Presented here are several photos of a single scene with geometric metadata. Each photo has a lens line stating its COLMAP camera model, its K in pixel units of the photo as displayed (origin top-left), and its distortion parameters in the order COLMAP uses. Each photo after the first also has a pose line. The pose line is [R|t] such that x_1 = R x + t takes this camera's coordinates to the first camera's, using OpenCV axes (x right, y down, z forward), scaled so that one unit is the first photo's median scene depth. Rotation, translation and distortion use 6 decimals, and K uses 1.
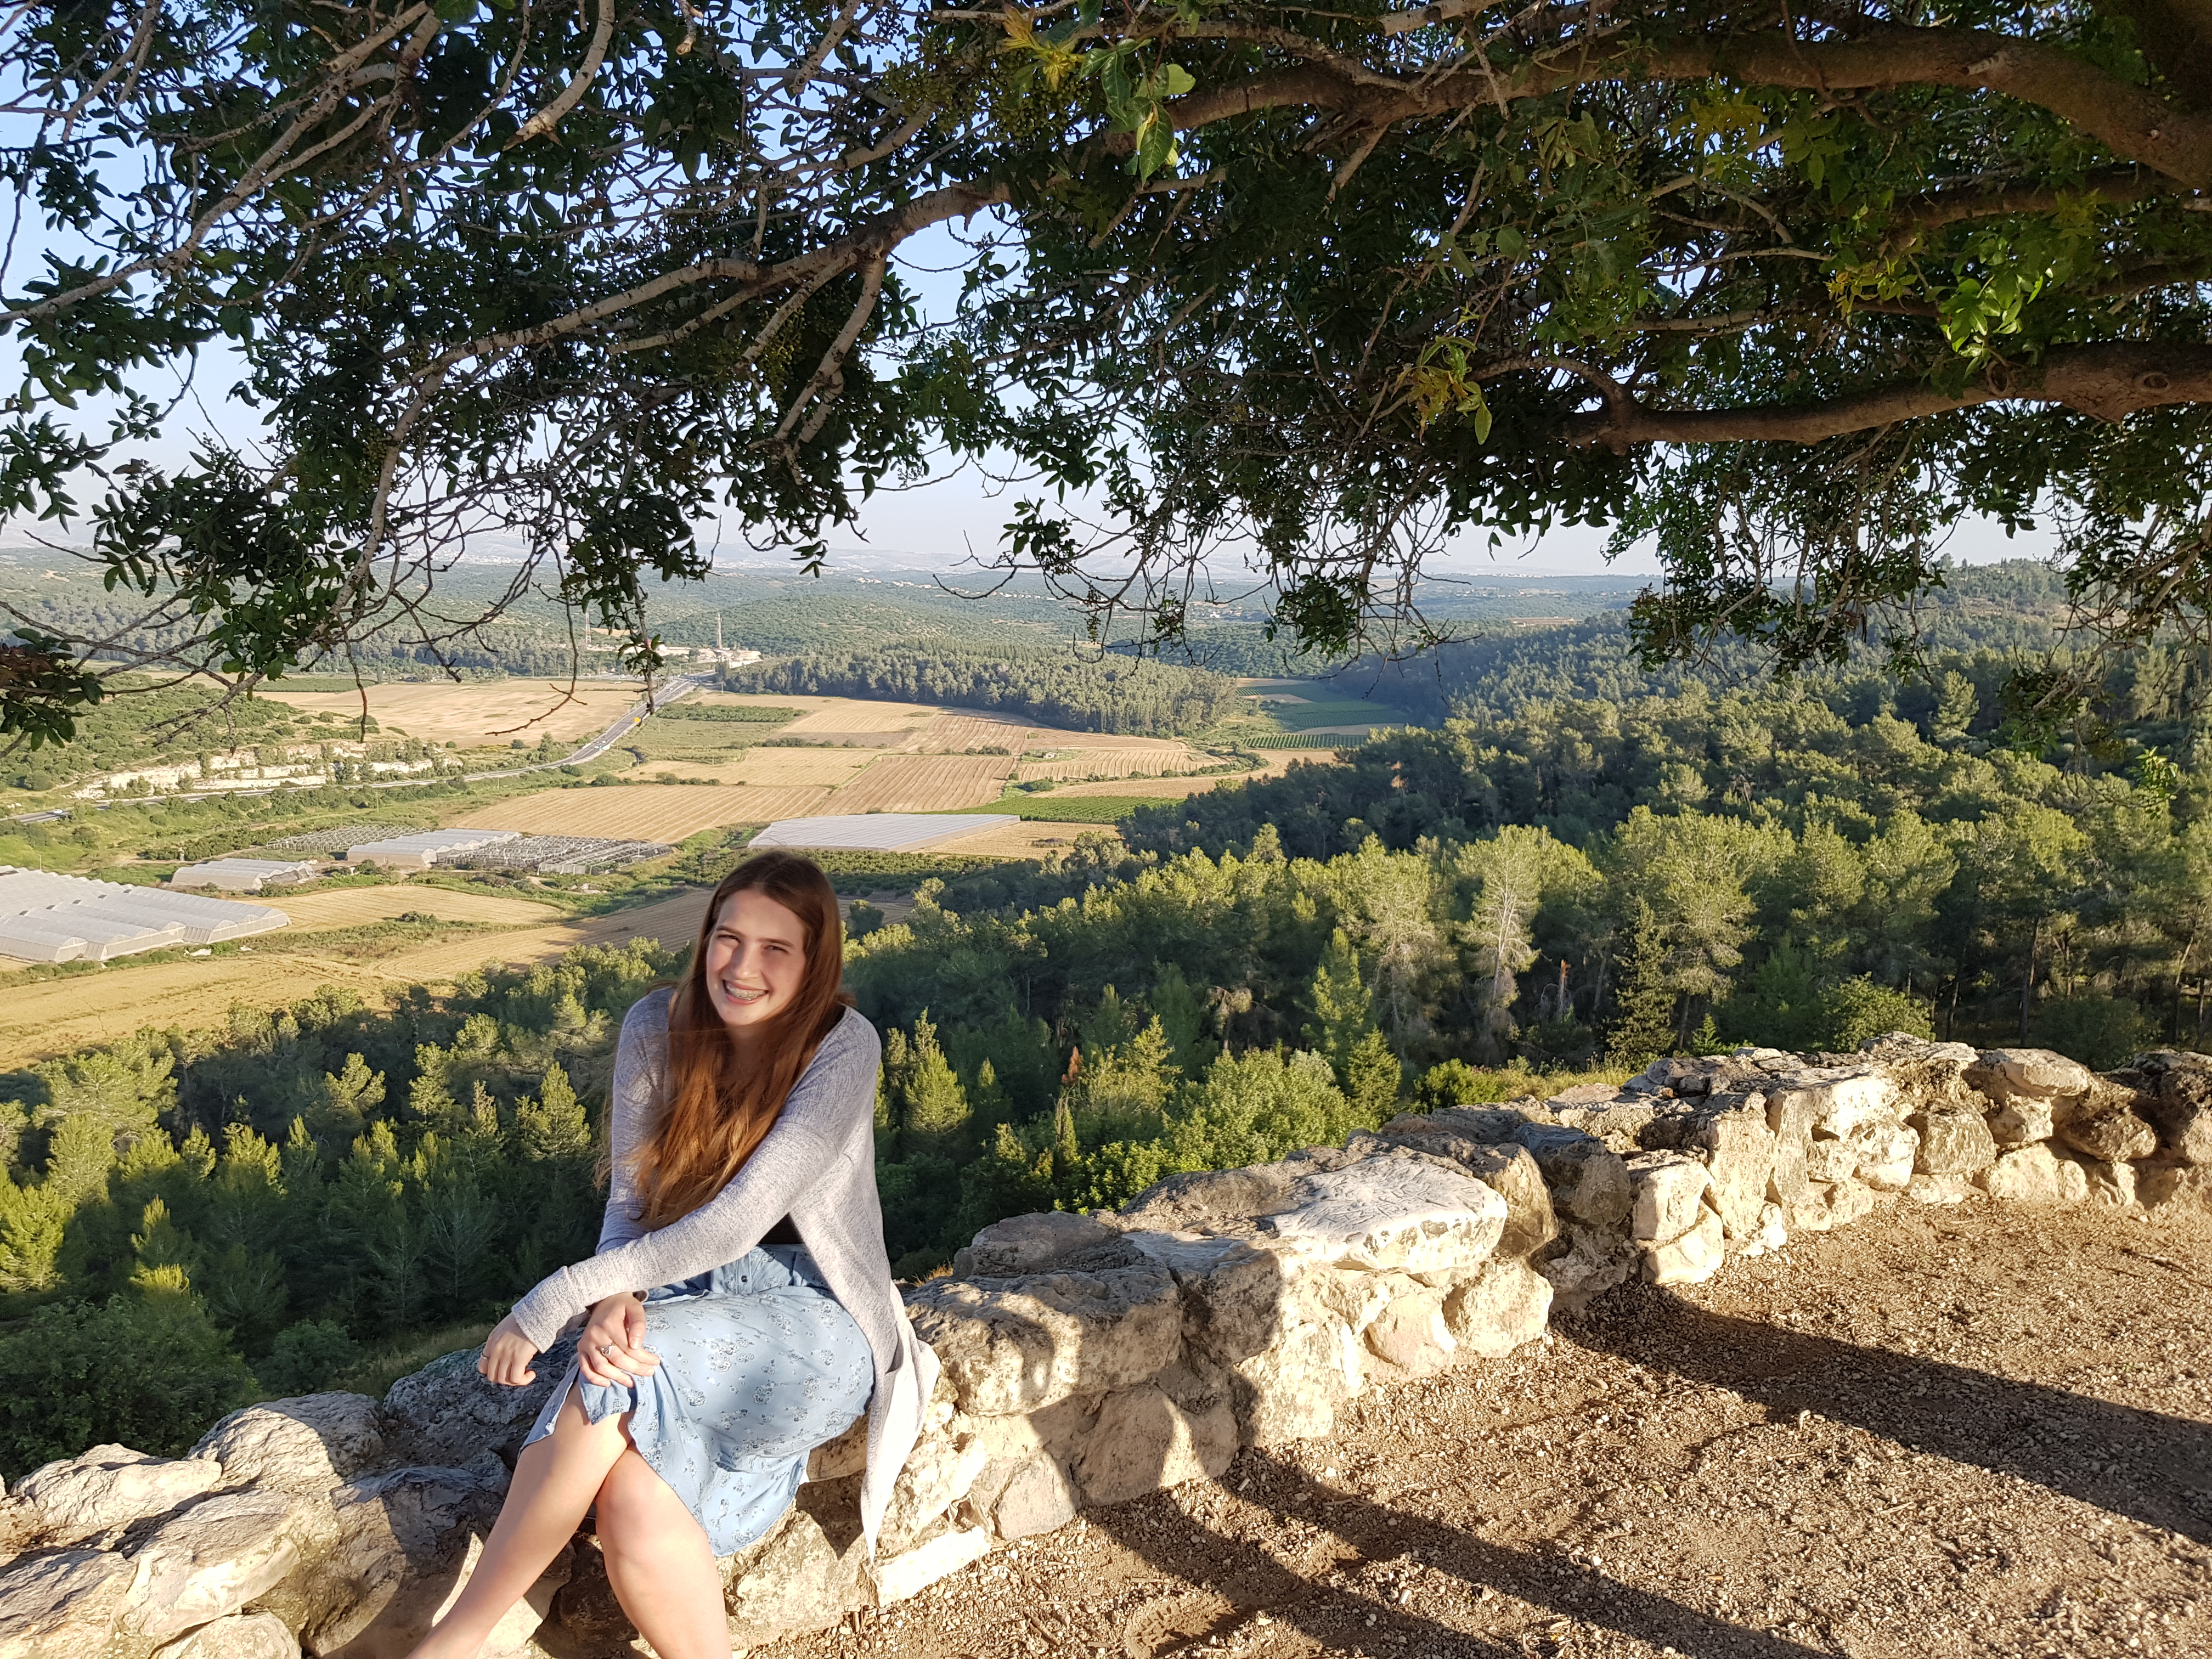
lens RADIAL K [[1822.6, 0, 1094.0], [0, 1822.6, 809.7], [0, 0, 1]] dist [0.092945, -0.161973]
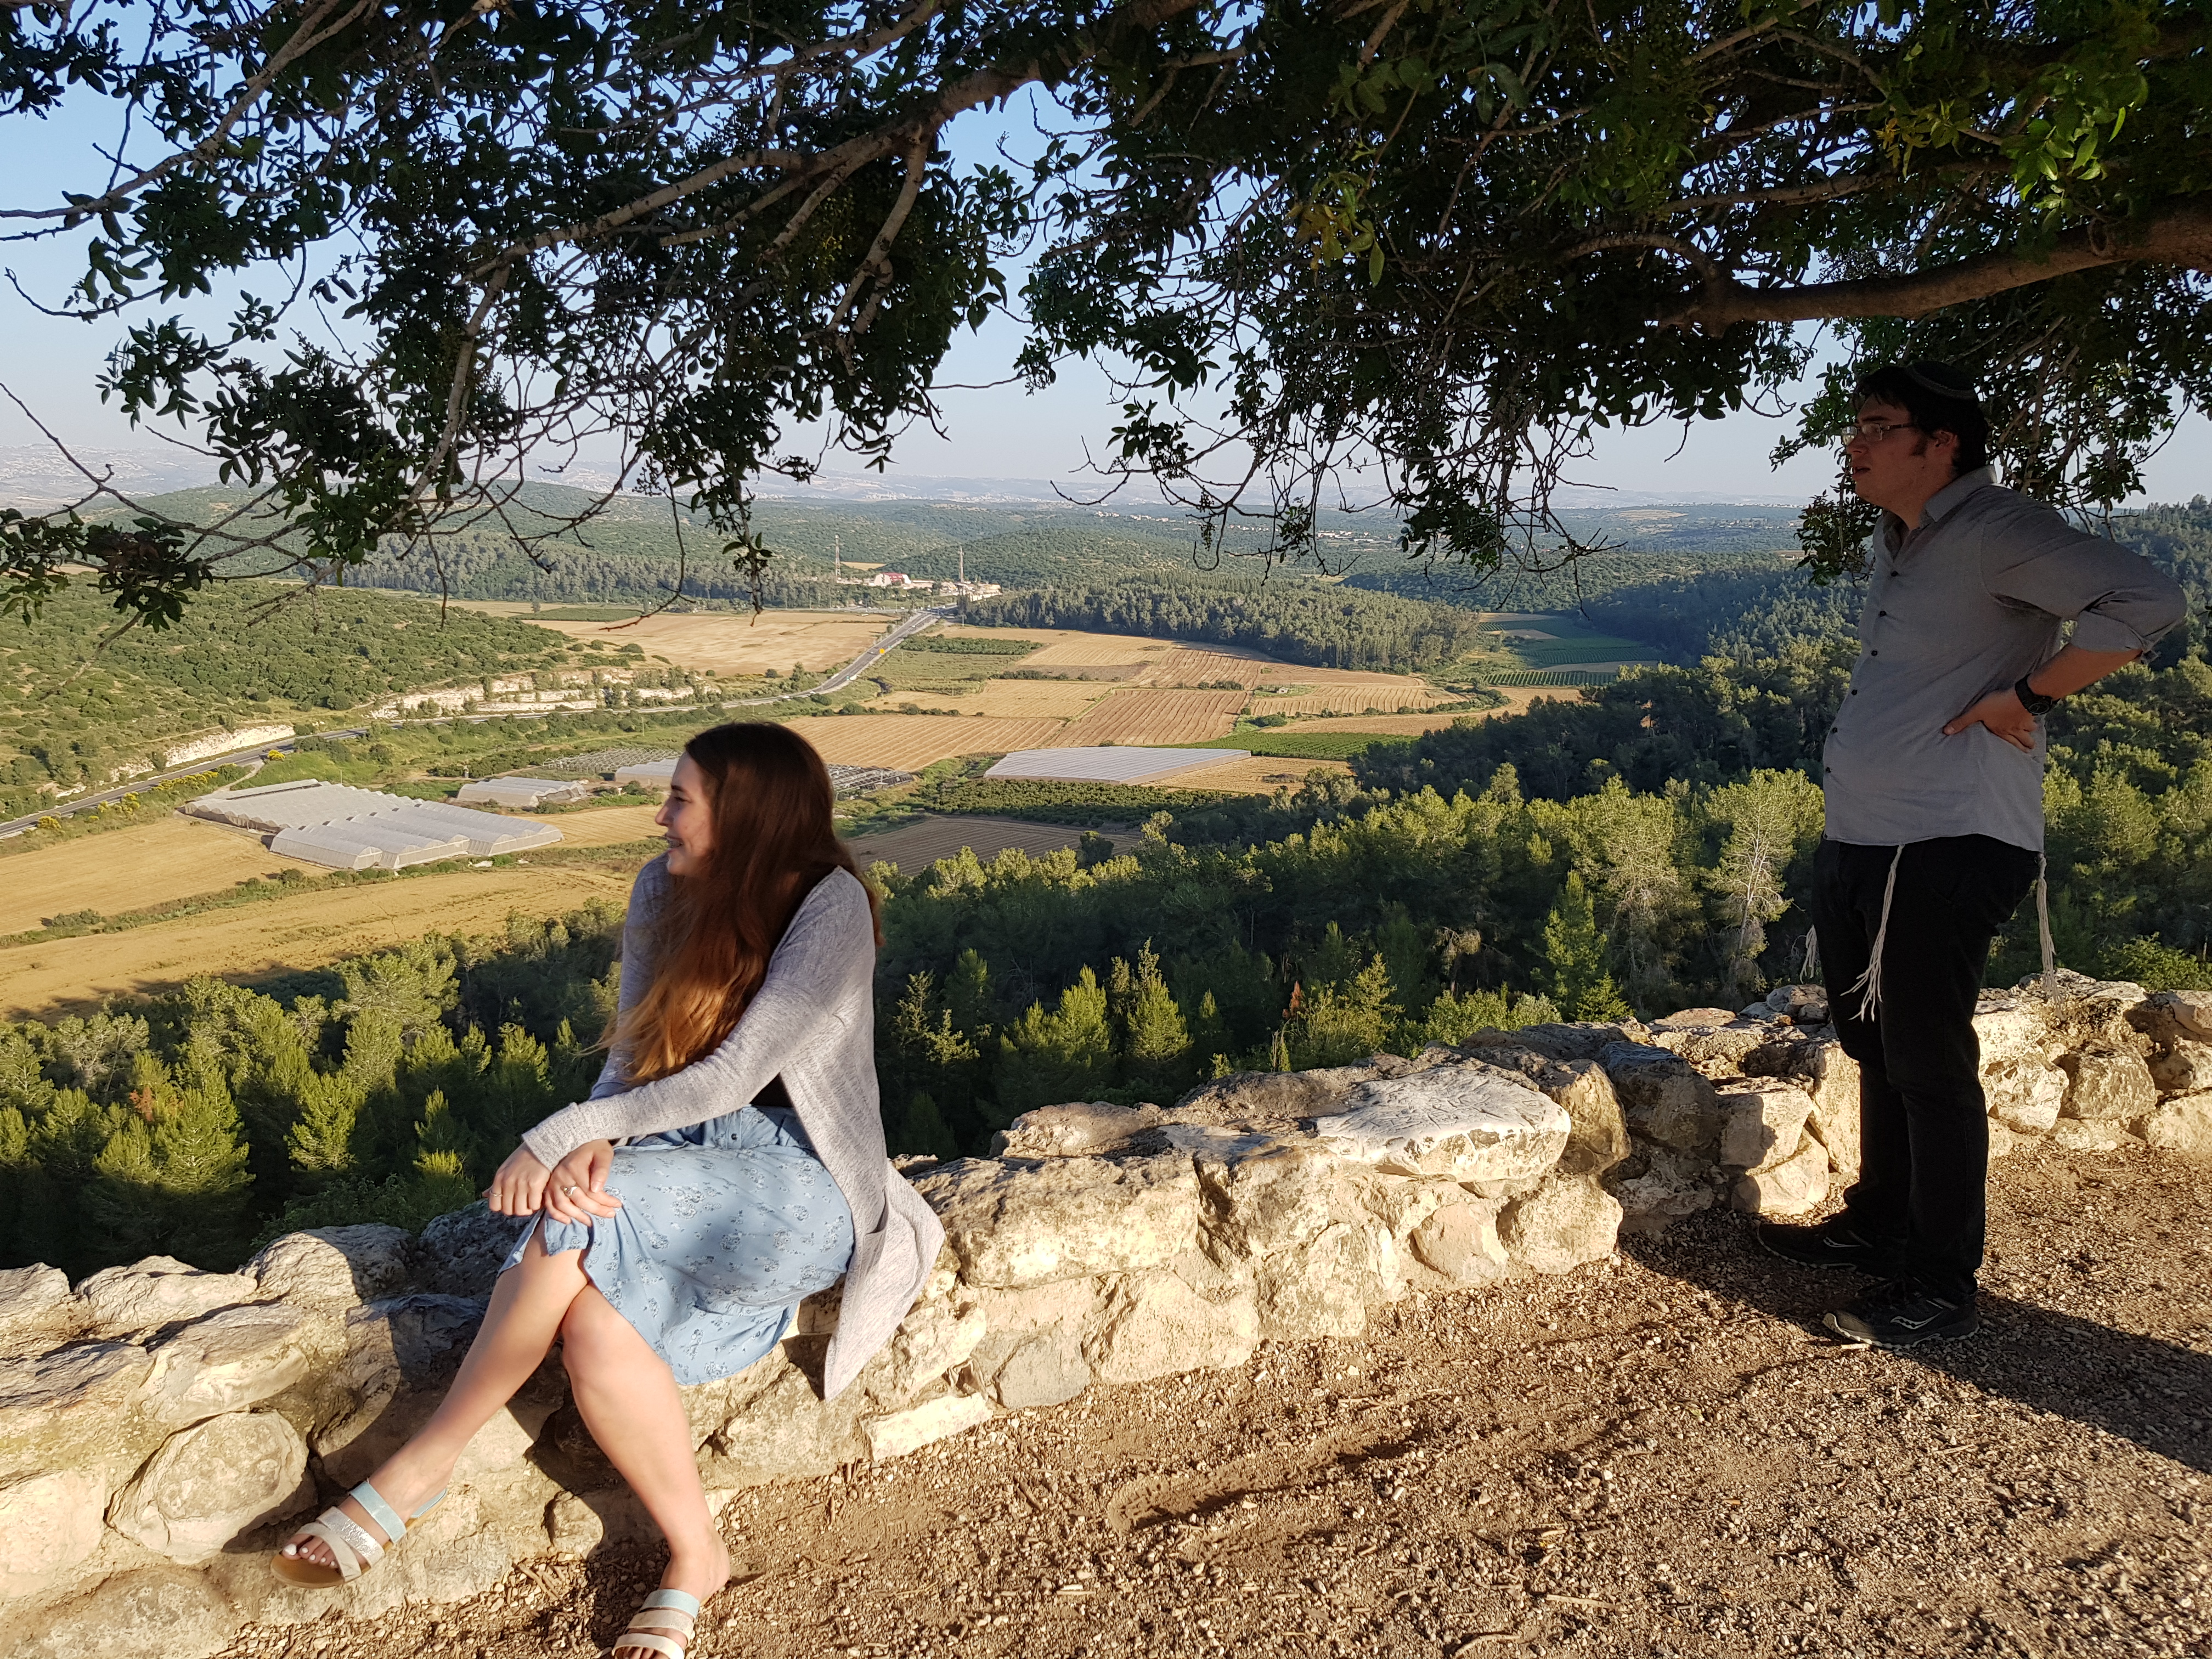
lens RADIAL K [[1818.4, 0, 1106.0], [0, 1818.4, 829.5], [0, 0, 1]] dist [0.103358, -0.188885]
pose [[0.988531, 0.023754, -0.149141, 0.117206], [-0.017717, 0.998974, 0.041678, 0.024404], [0.149978, -0.038557, 0.987937, 0.010523]]
